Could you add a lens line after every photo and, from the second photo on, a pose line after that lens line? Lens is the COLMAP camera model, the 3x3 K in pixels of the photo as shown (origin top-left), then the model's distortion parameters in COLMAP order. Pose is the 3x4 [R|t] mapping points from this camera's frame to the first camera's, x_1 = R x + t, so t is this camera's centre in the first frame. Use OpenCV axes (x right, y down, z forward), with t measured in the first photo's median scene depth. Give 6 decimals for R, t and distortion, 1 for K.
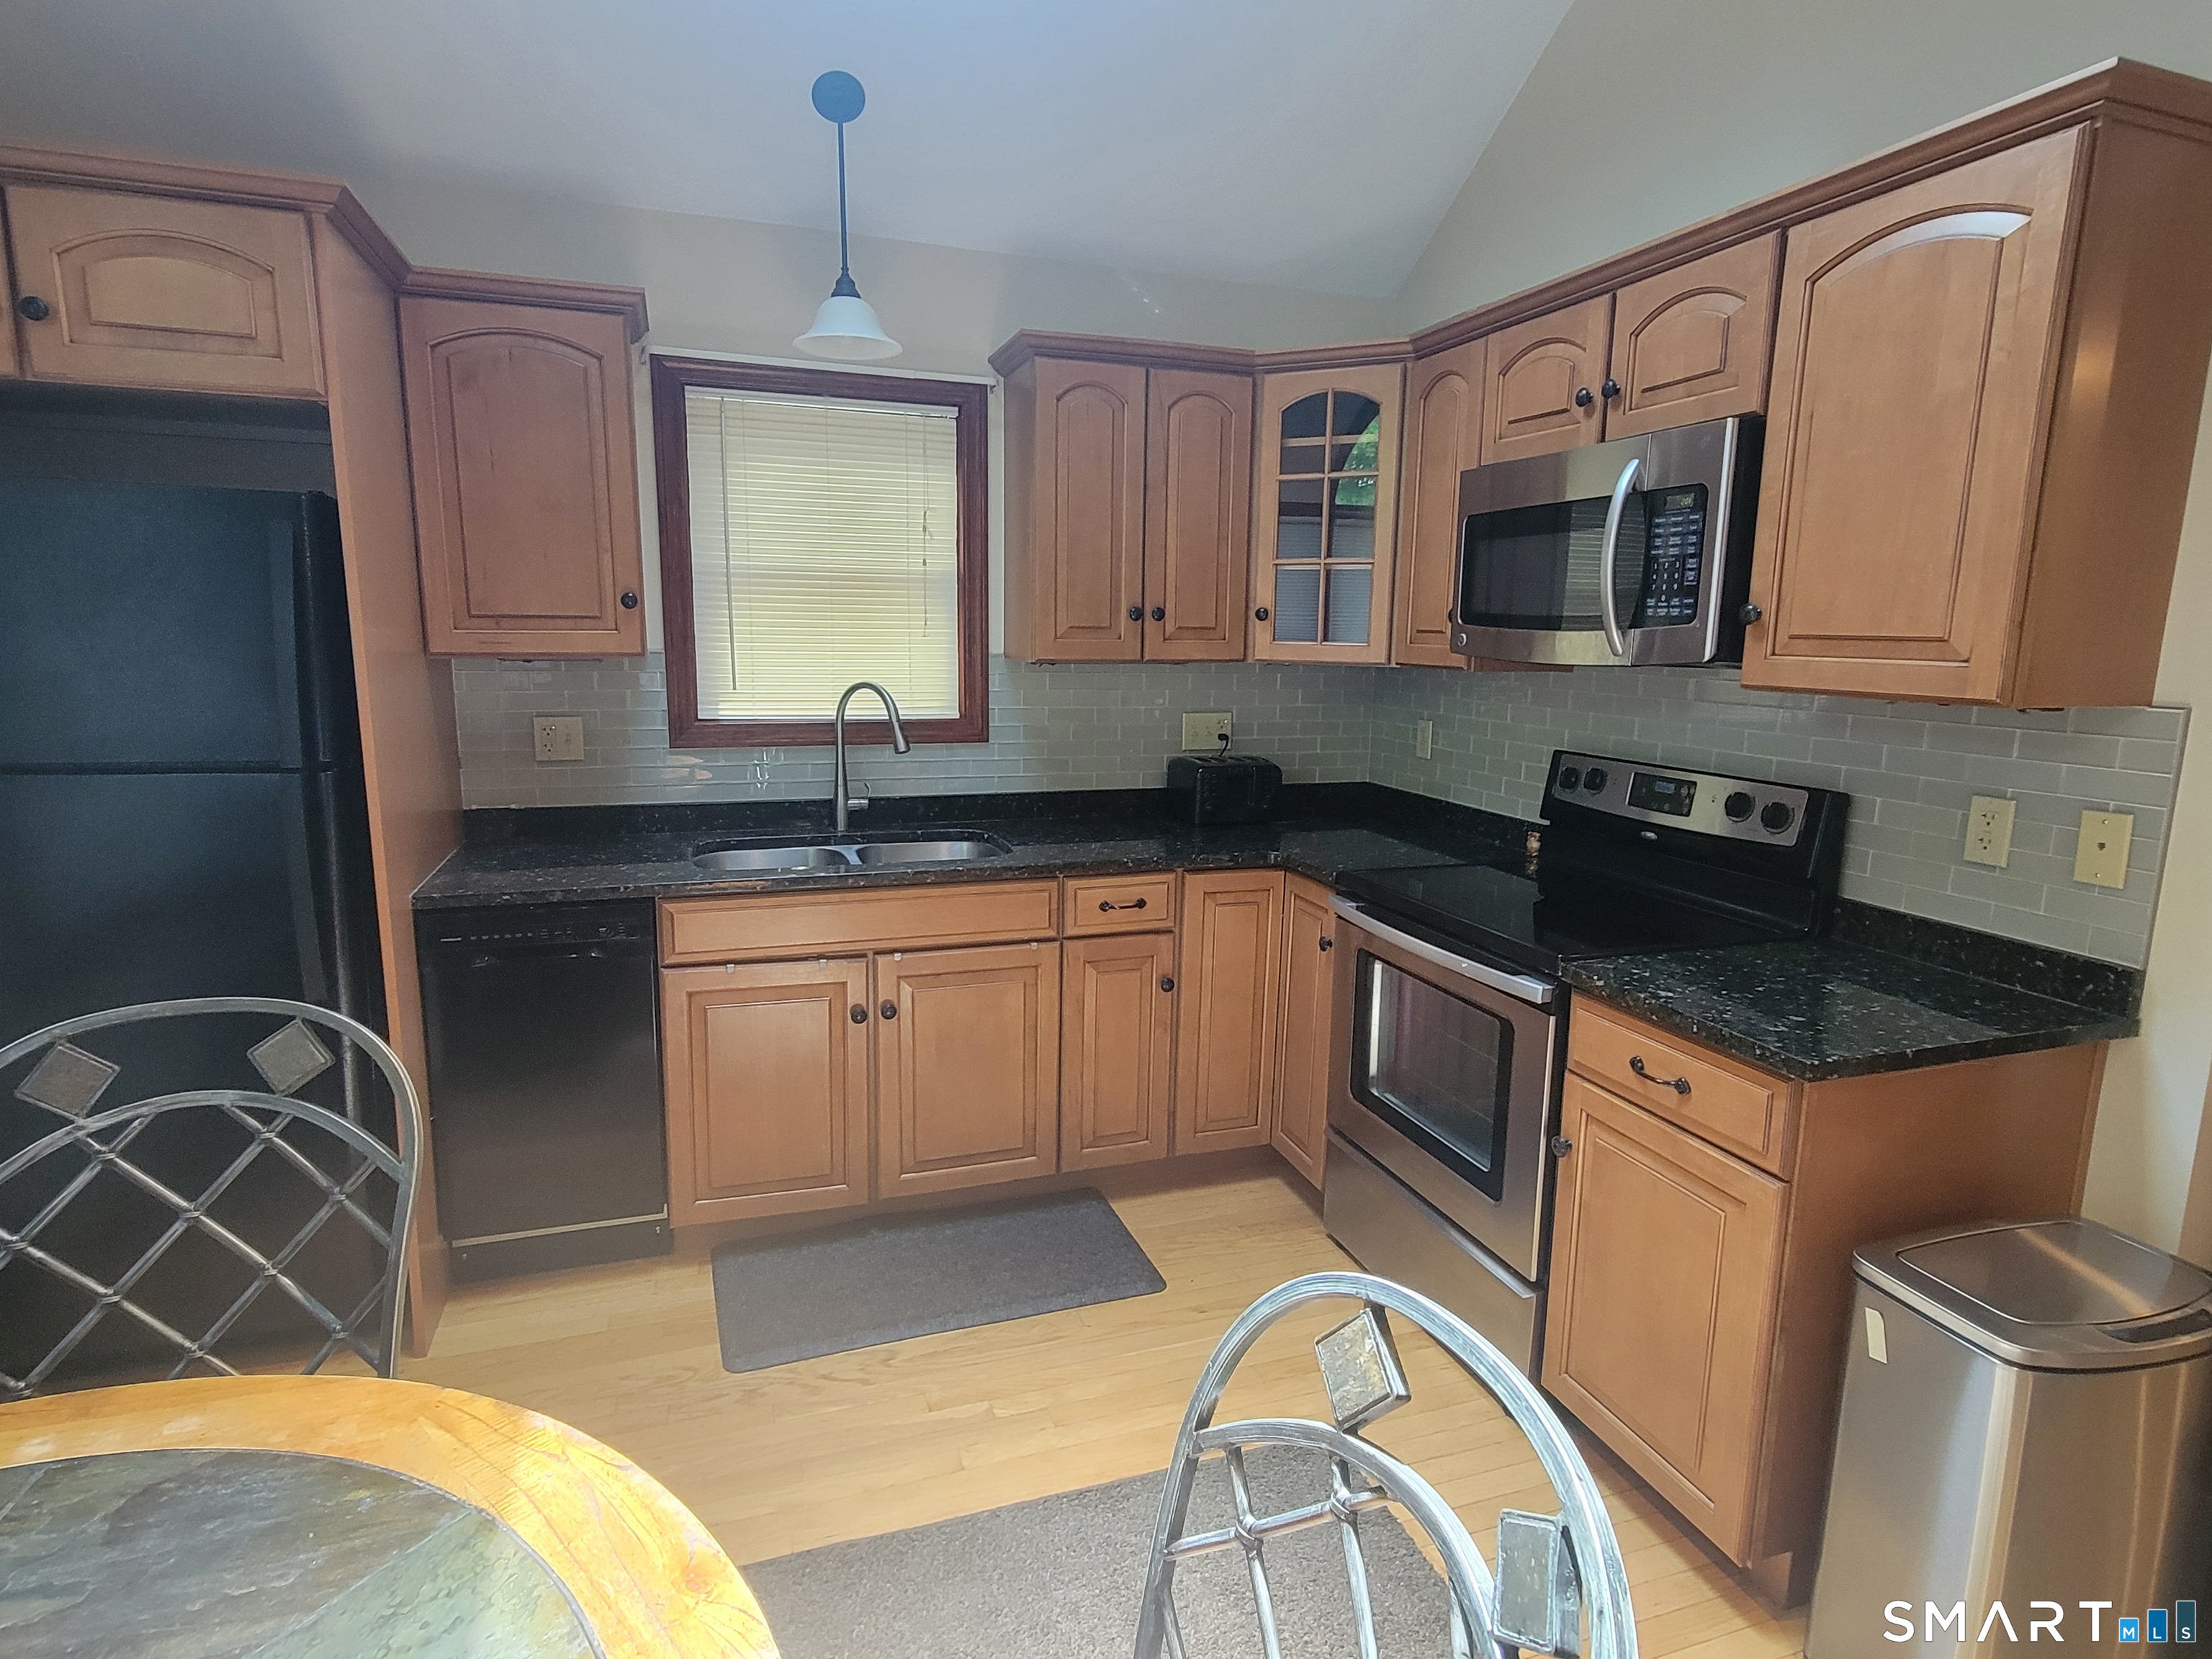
lens RADIAL K [[1173.1, 0, 1106.3], [0, 1173.1, 817.4], [0, 0, 1]] dist [-0.000294, -0.000083]
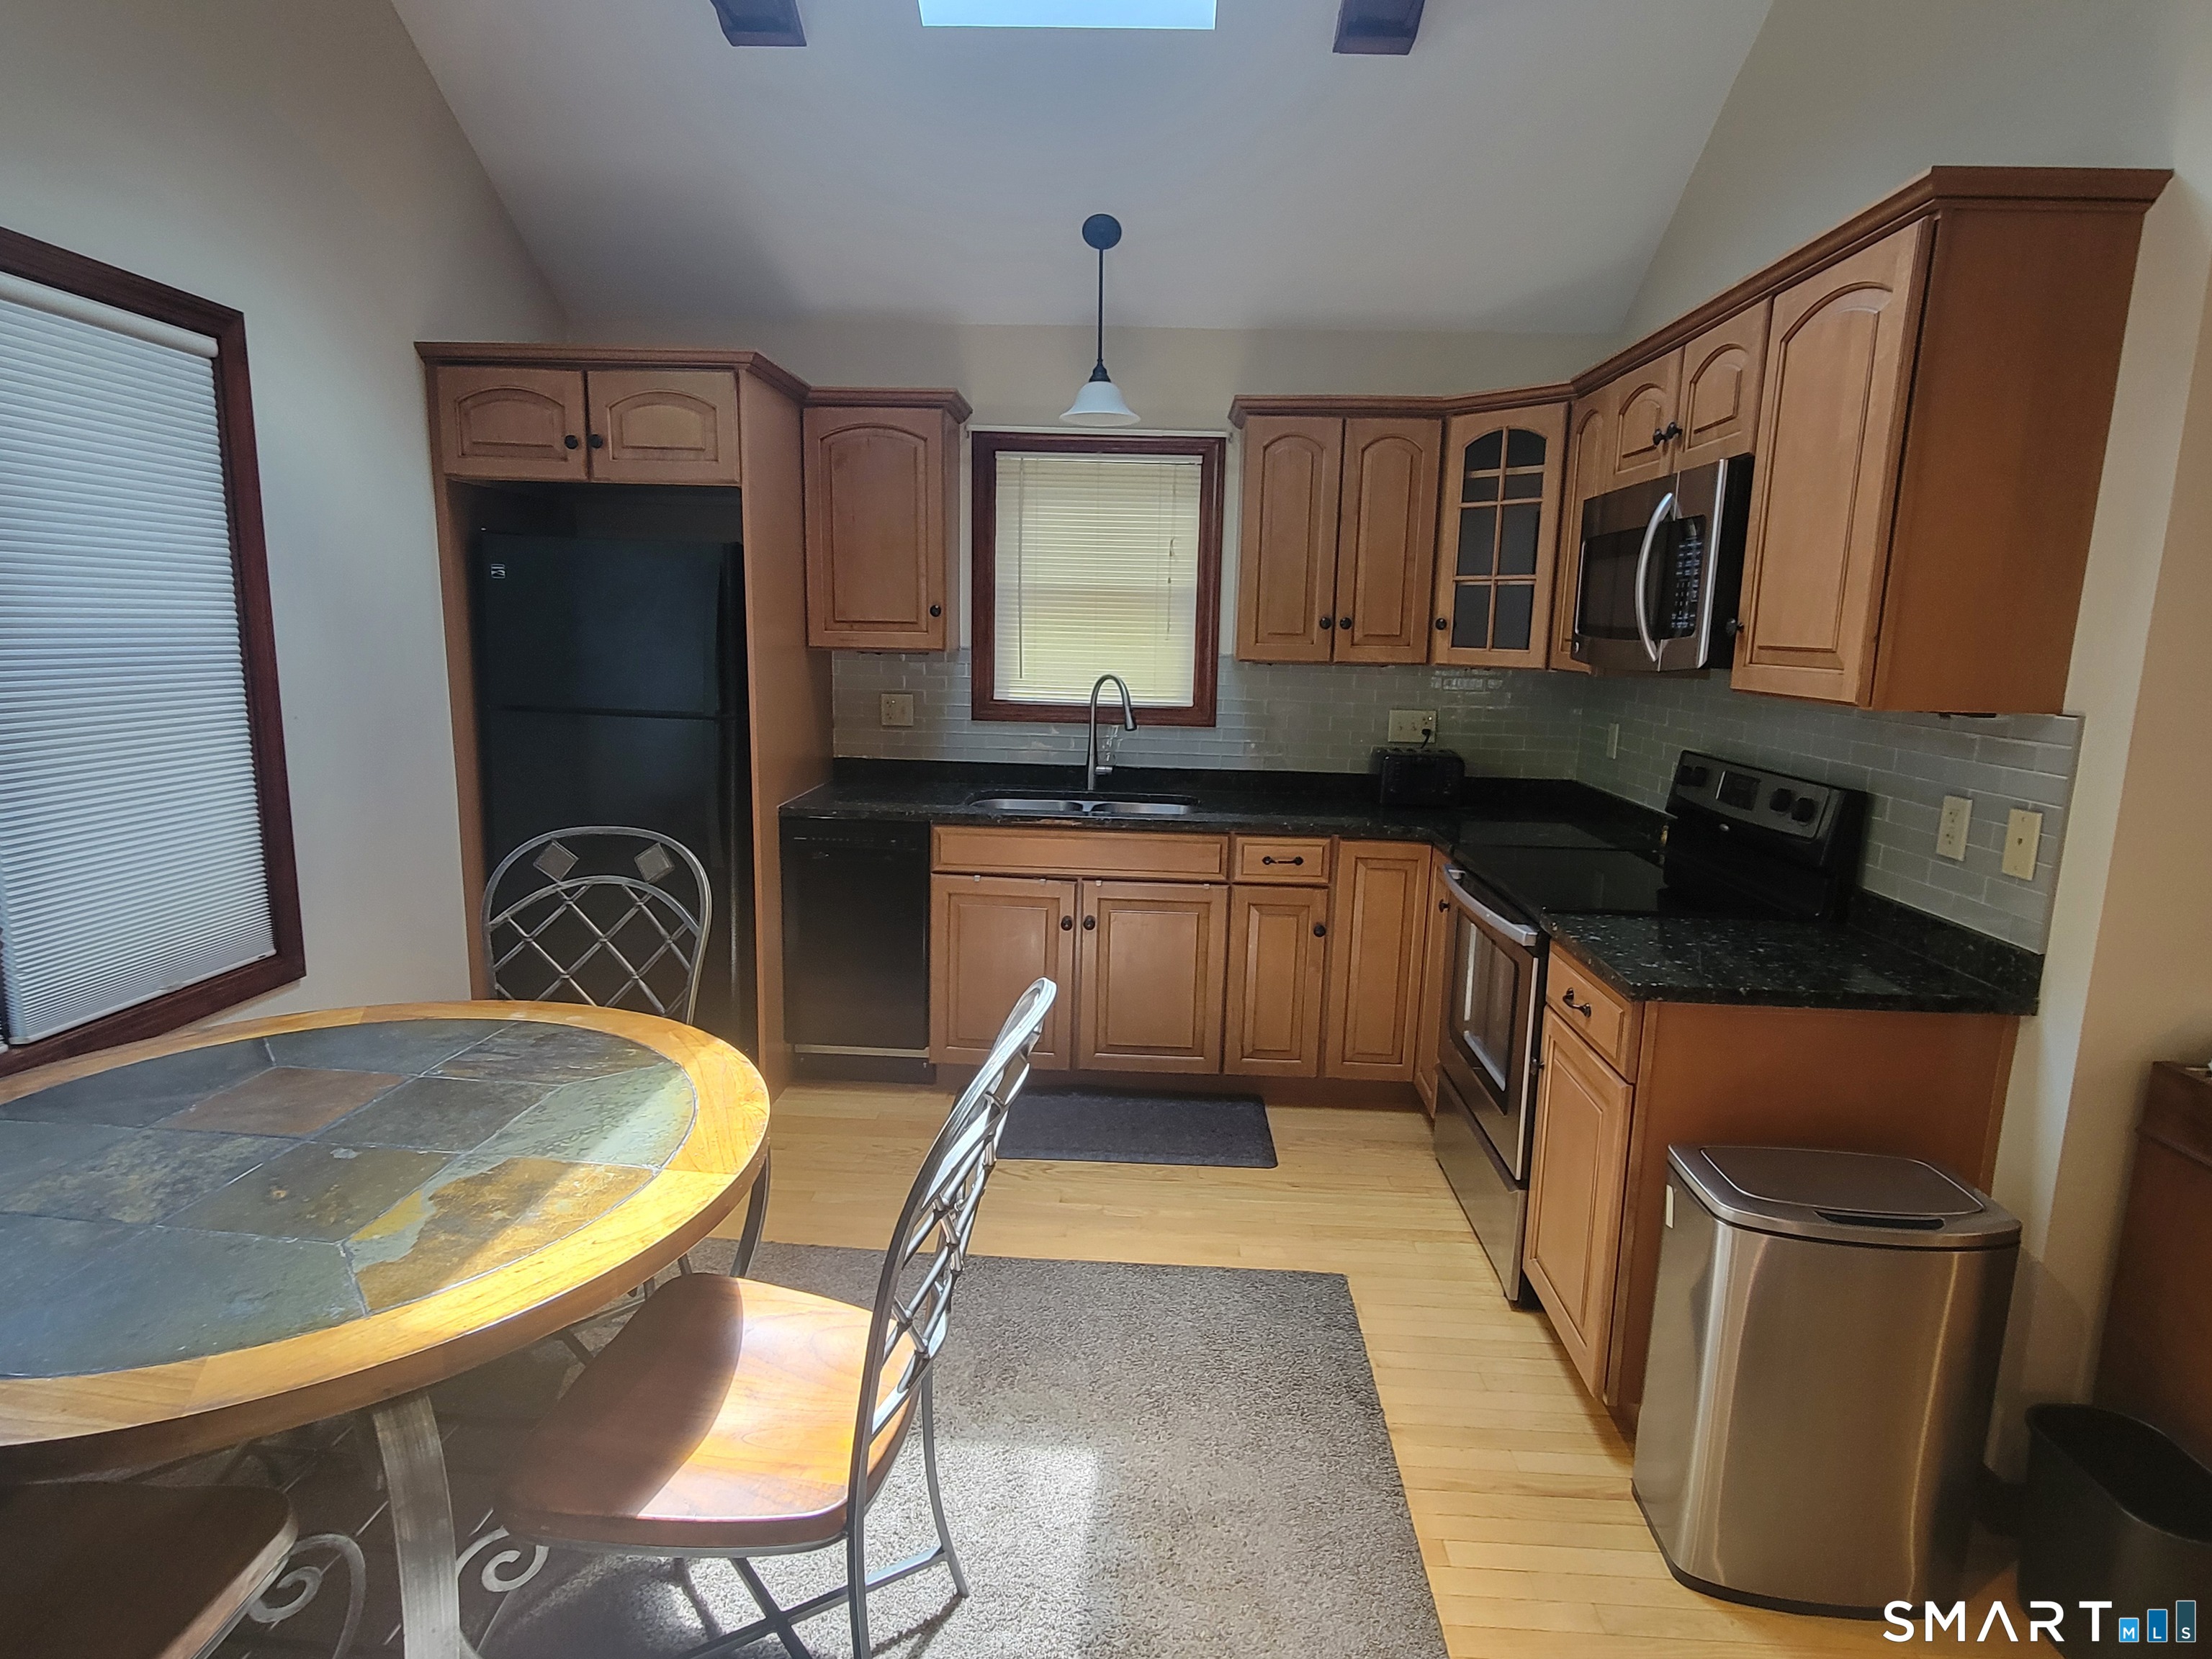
lens RADIAL K [[1167.6, 0, 1110.0], [0, 1167.6, 814.7], [0, 0, 1]] dist [-0.000135, 0.000209]
pose [[0.931884, 0.065483, -0.356797, 0.278739], [-0.067770, 0.997682, 0.006101, 0.031703], [0.356370, 0.018494, 0.934162, -0.204060]]
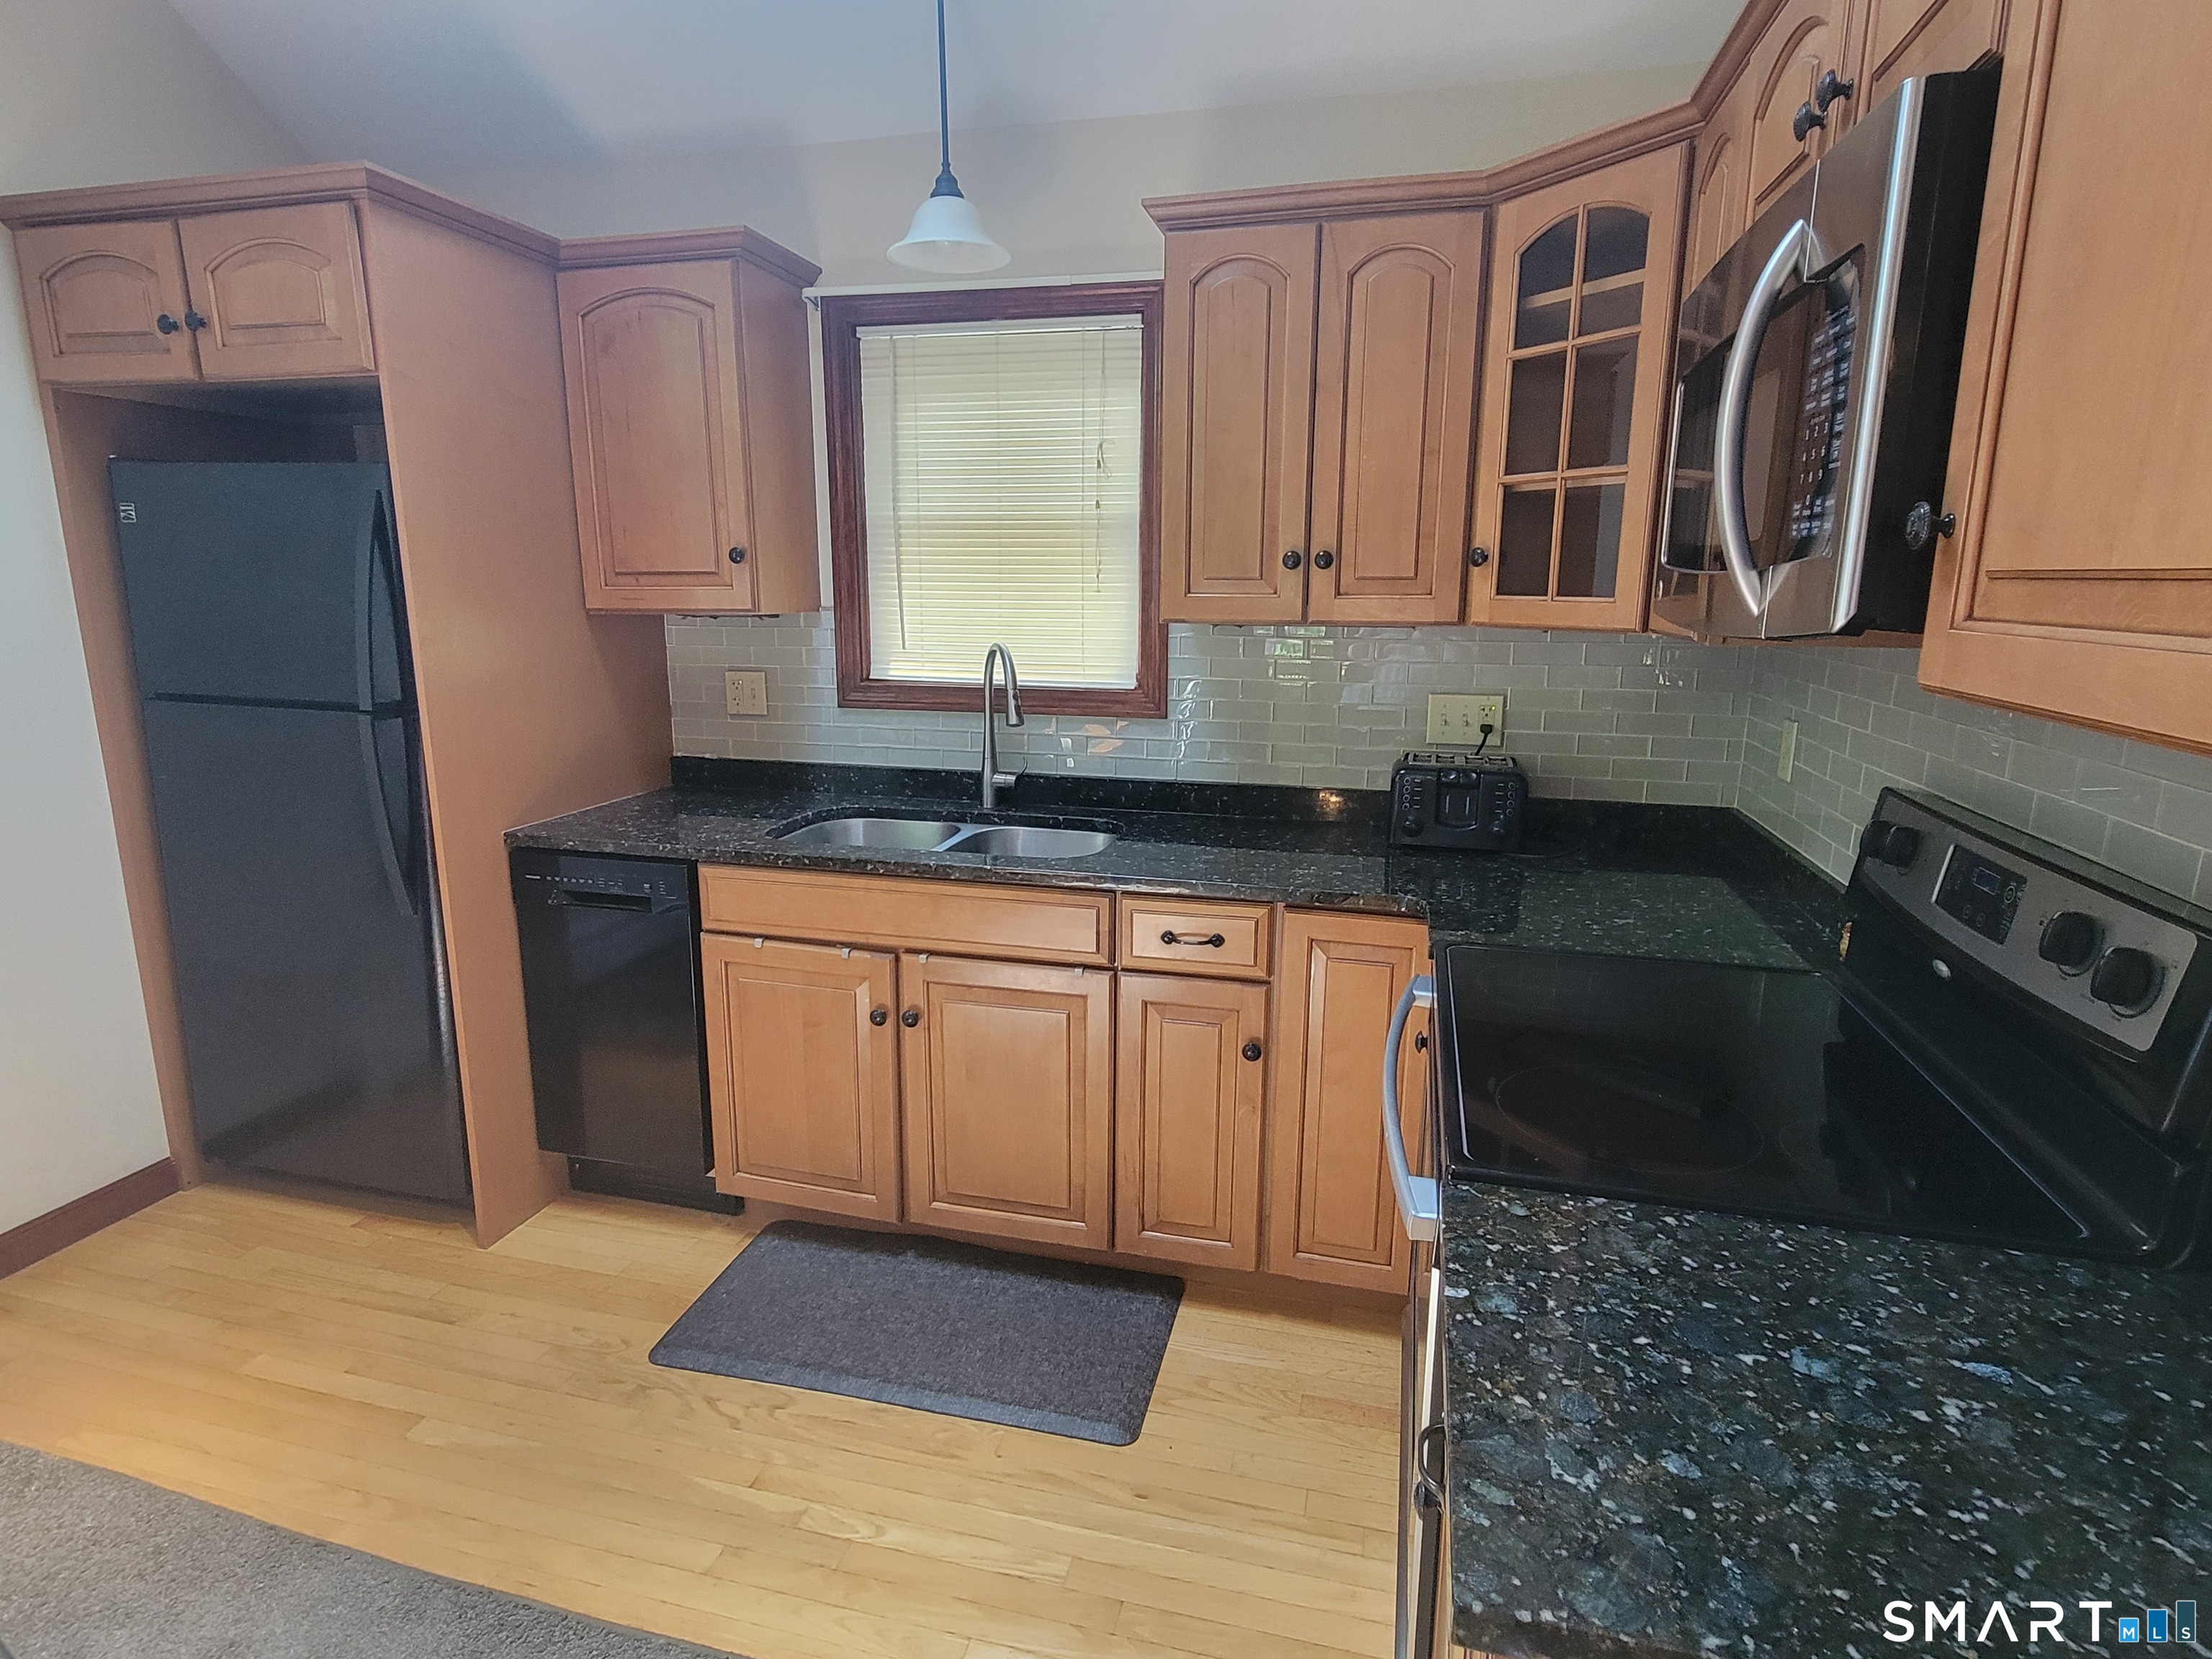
lens RADIAL K [[1173.1, 0, 1106.3], [0, 1173.1, 817.4], [0, 0, 1]] dist [-0.000294, -0.000083]
pose [[0.836377, 0.098872, -0.539164, 0.377306], [-0.080855, 0.995092, 0.057054, -0.044927], [0.542159, -0.004124, 0.840266, 0.321297]]
